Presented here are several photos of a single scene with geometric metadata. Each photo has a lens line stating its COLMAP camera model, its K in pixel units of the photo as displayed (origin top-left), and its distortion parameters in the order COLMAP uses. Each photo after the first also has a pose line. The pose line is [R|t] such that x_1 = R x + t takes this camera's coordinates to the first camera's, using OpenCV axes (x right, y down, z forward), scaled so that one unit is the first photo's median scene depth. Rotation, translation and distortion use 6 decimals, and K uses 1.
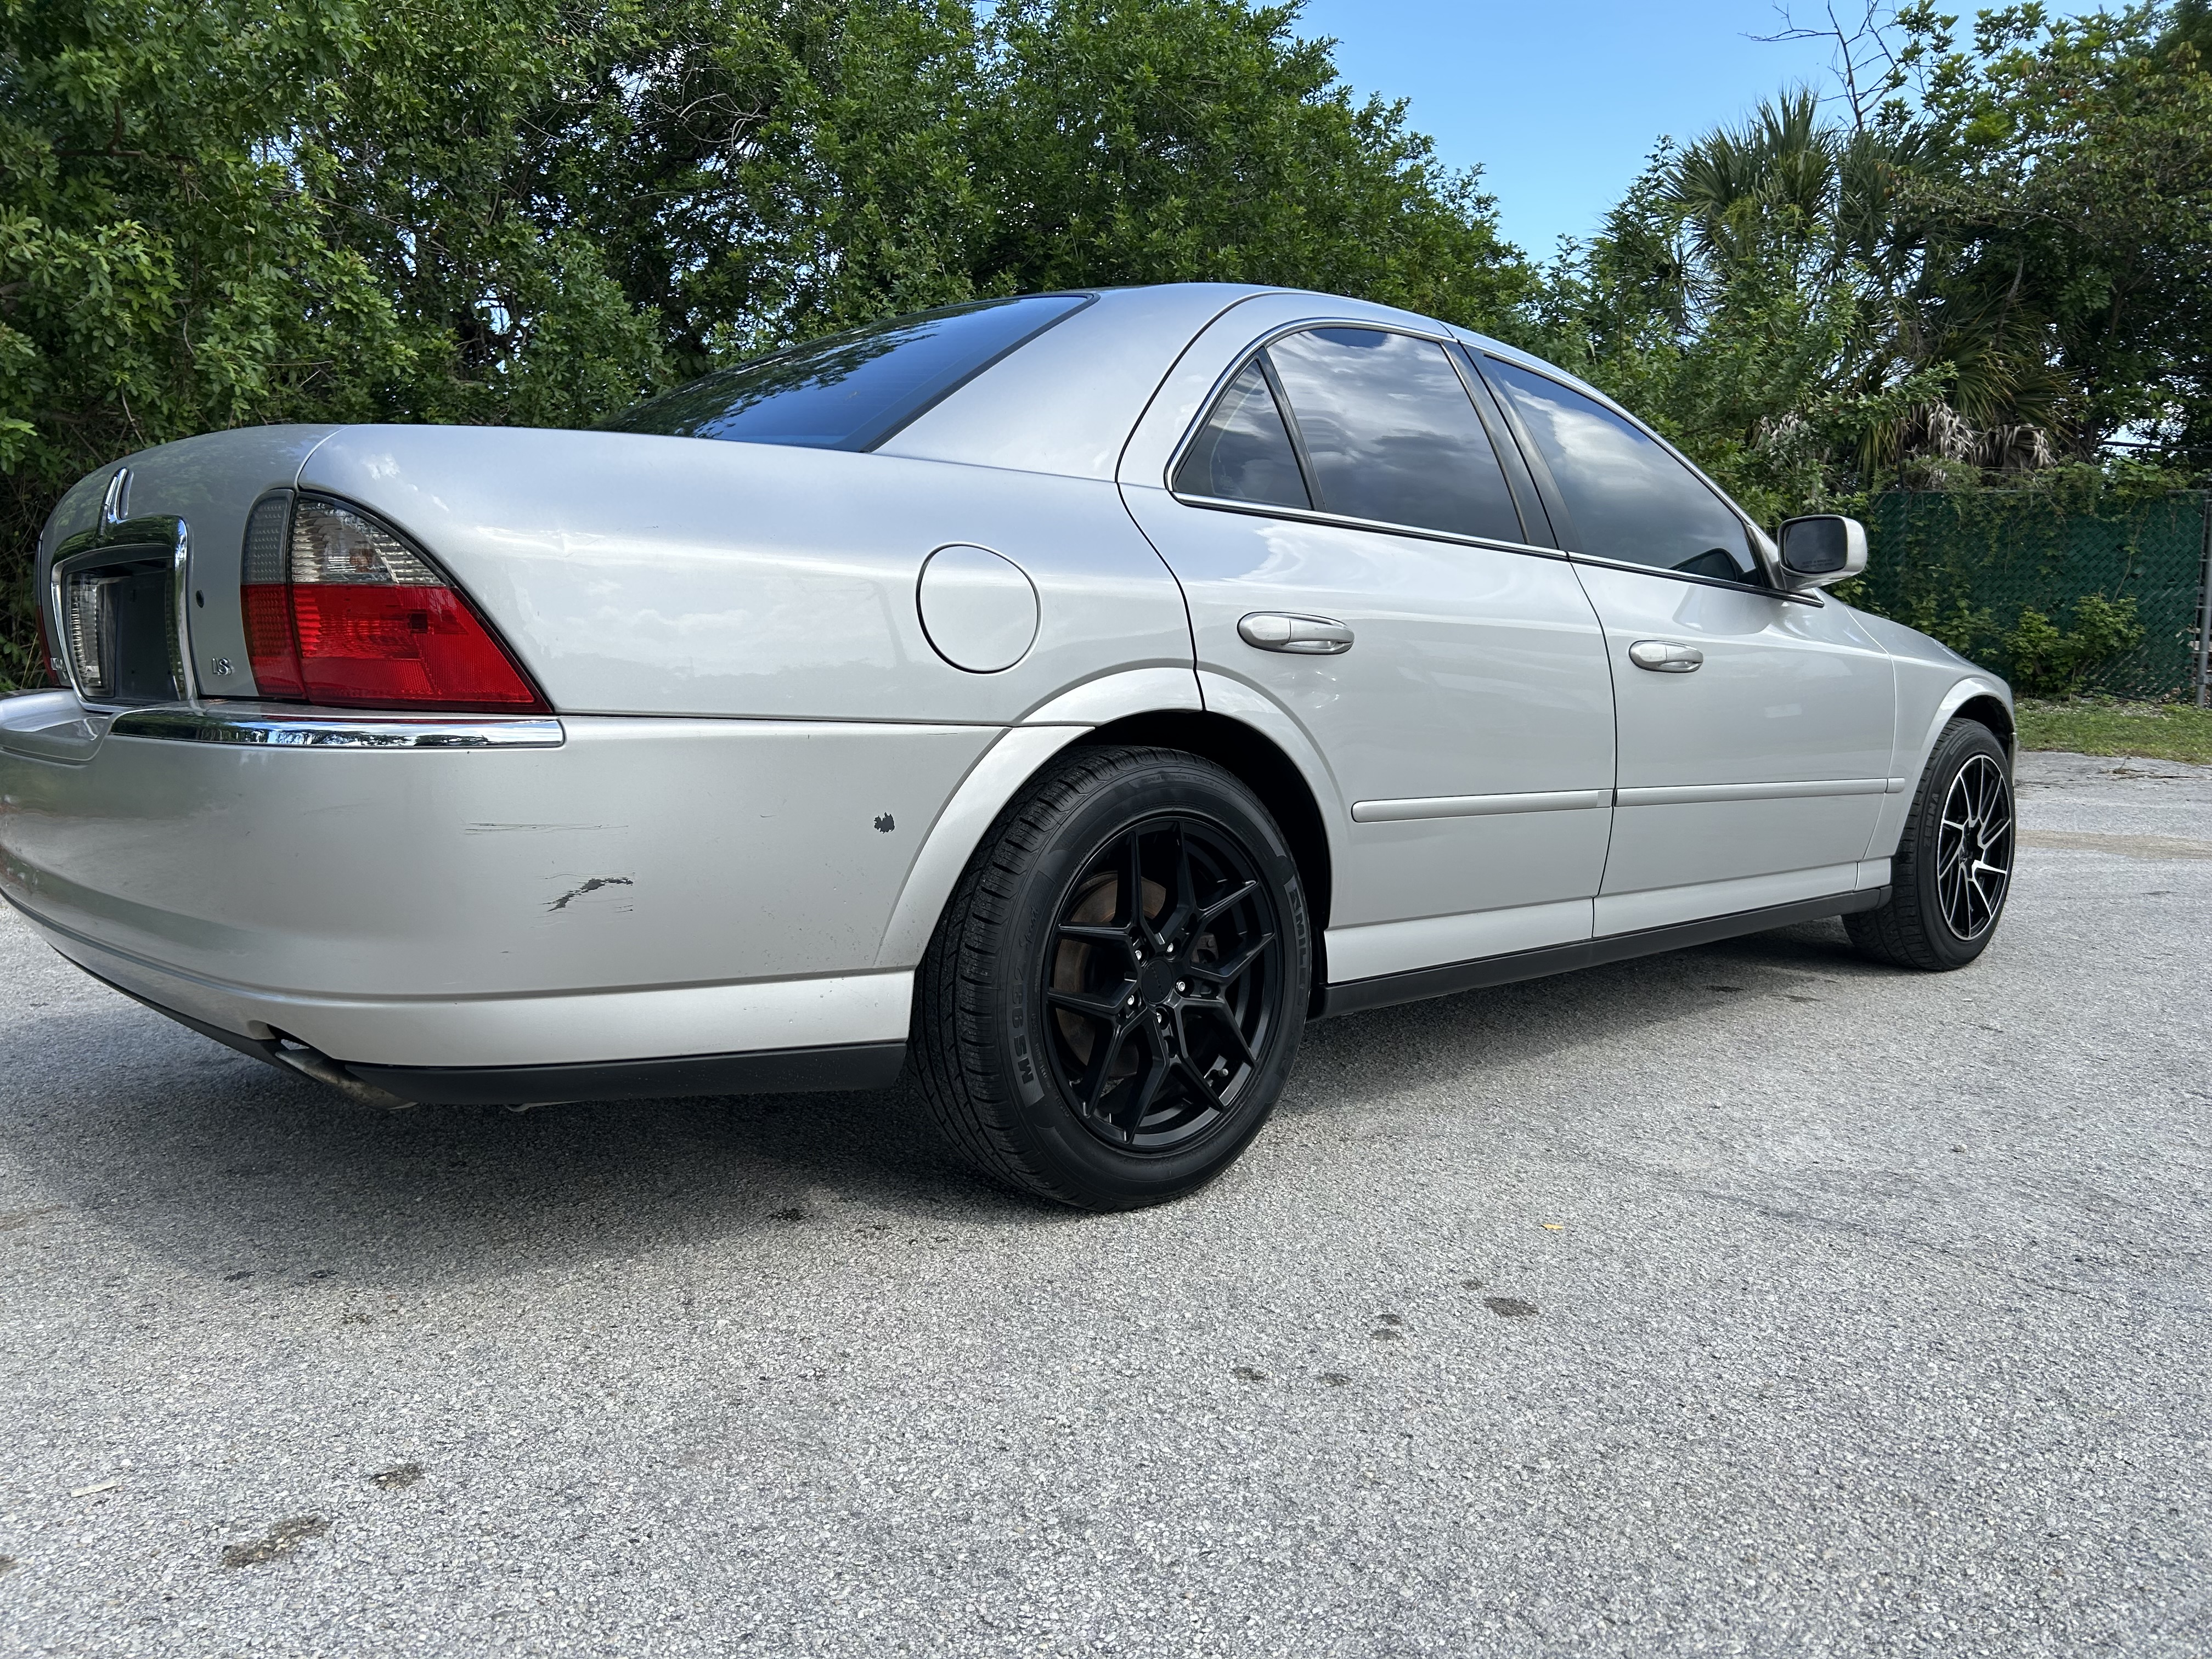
lens RADIAL K [[1628.7, 0, 1106.0], [0, 1628.7, 829.5], [0, 0, 1]] dist [0.049285, -0.080337]
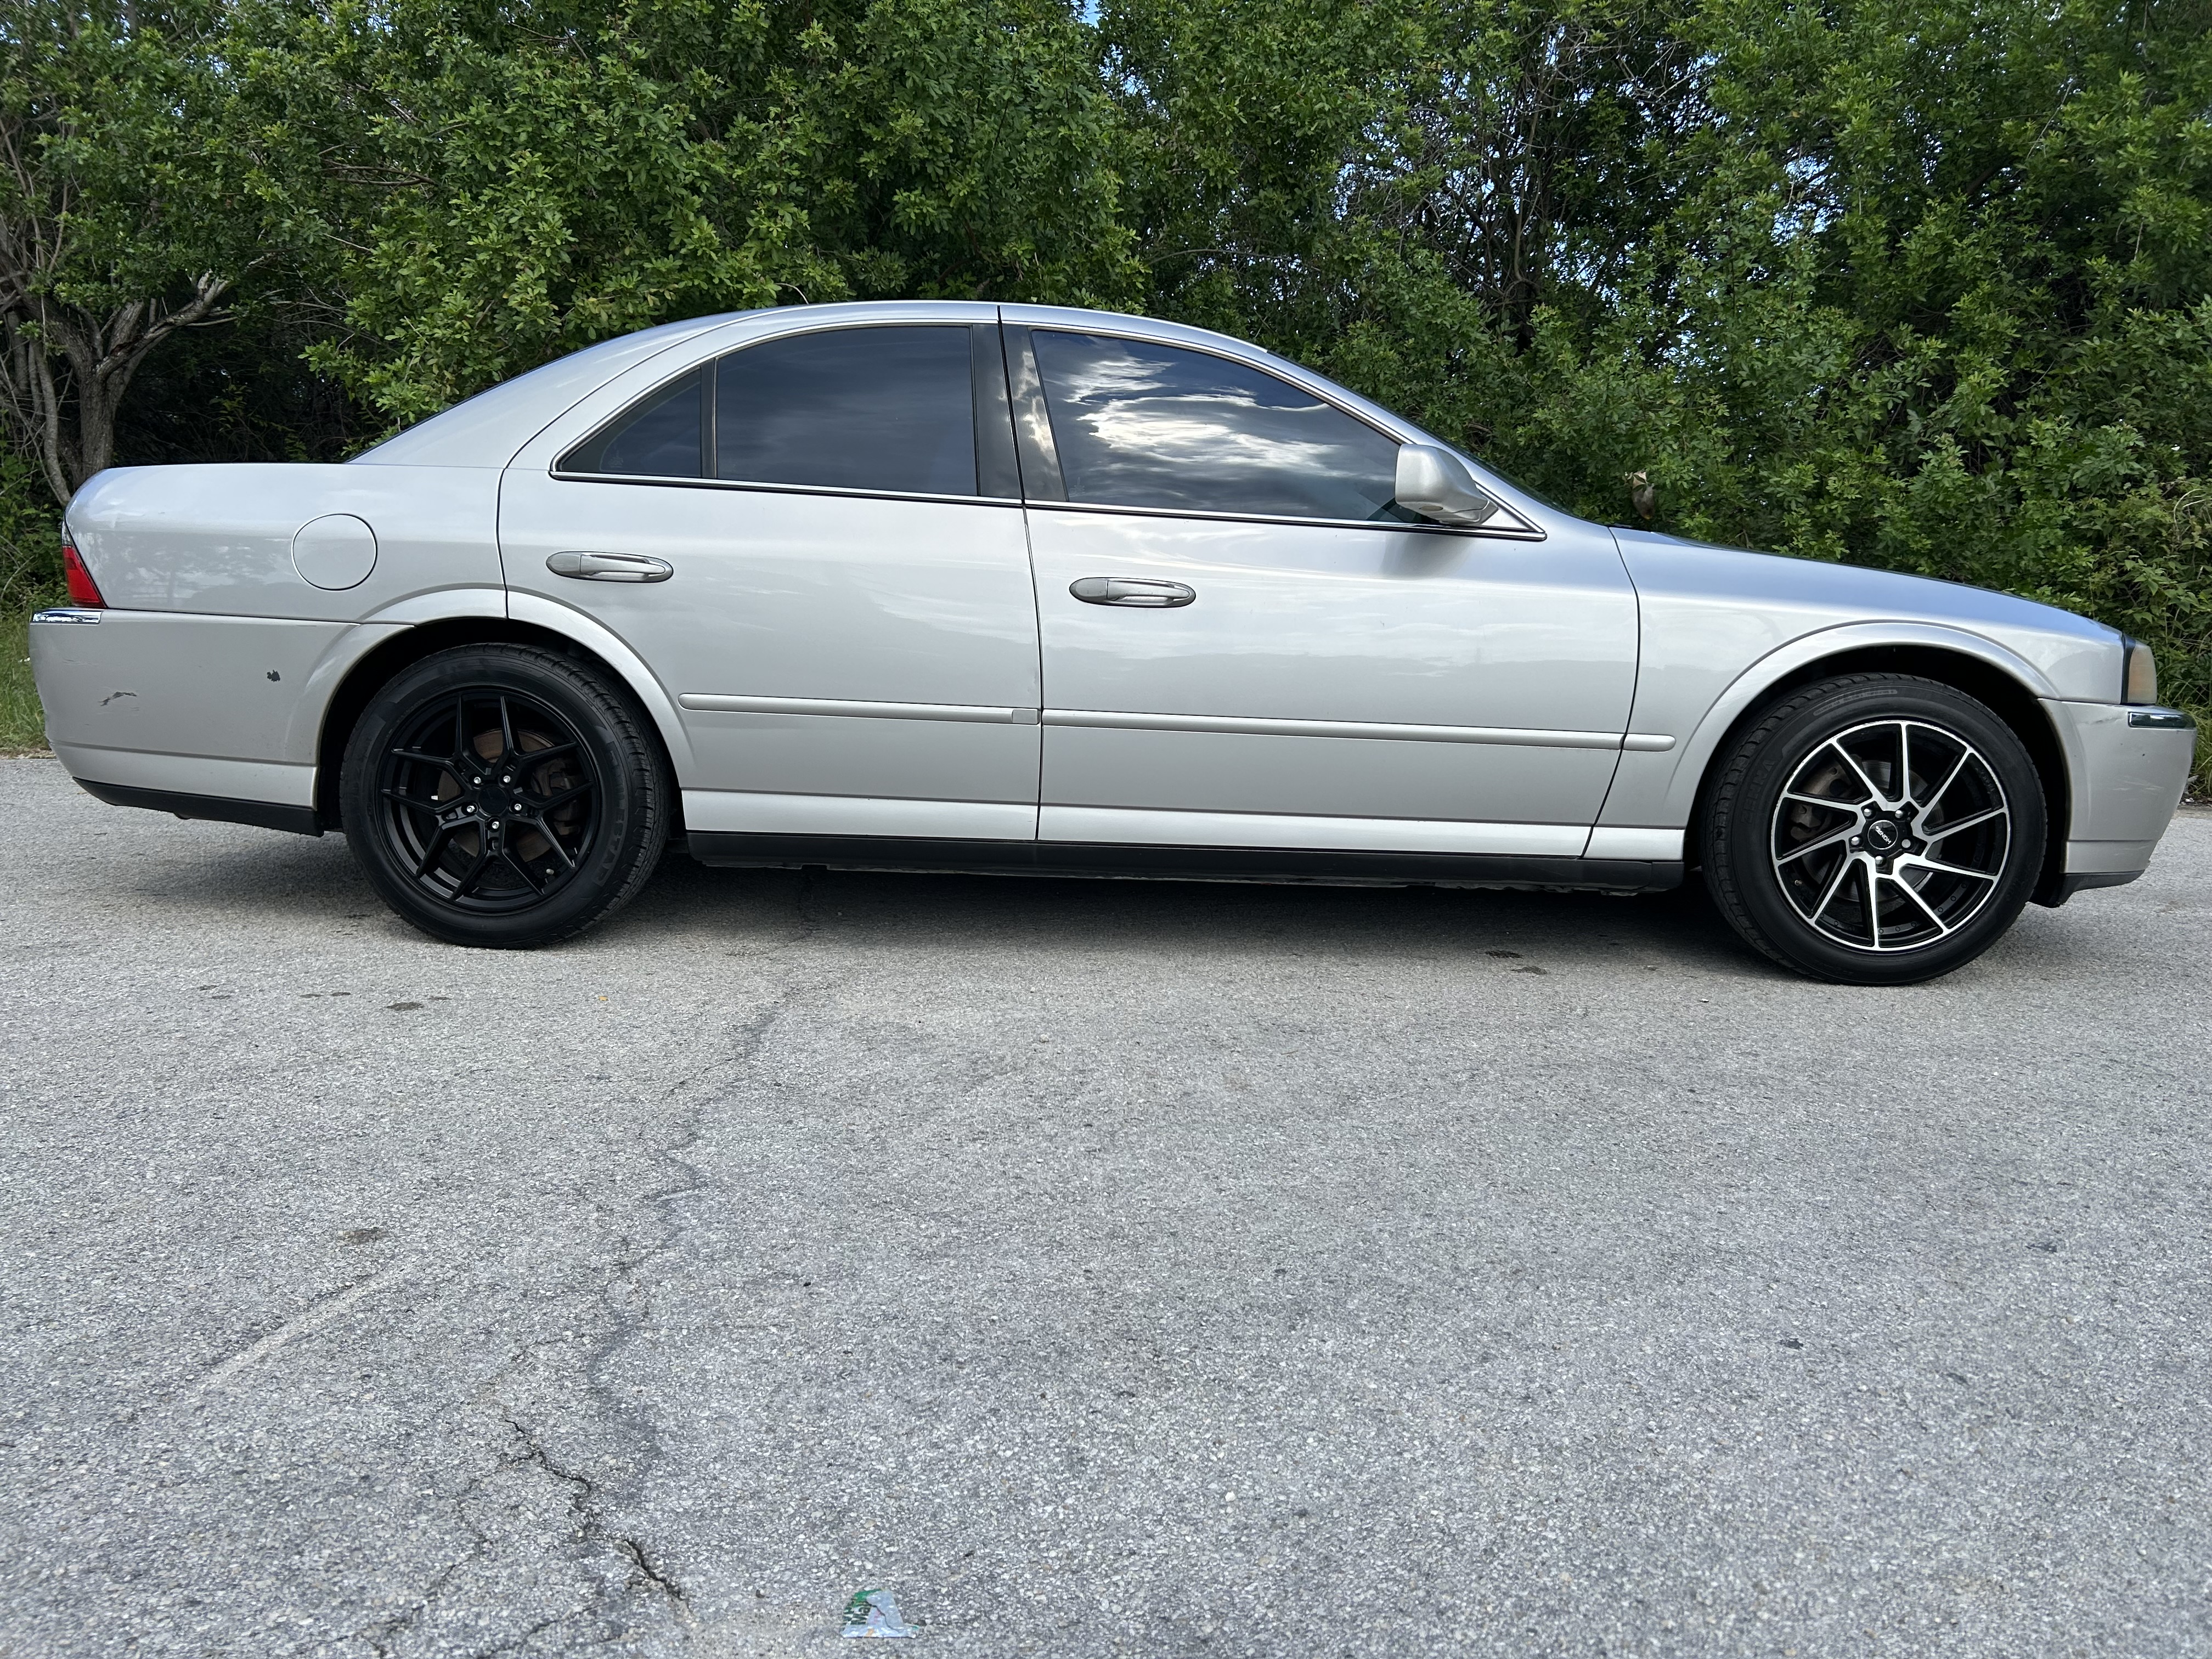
lens RADIAL K [[1628.7, 0, 1106.0], [0, 1628.7, 829.5], [0, 0, 1]] dist [0.049285, -0.080337]
pose [[0.762015, 0.102244, -0.639437, 1.254203], [-0.083649, 0.994725, 0.059369, -0.014219], [0.642134, 0.008248, 0.766548, 0.185104]]
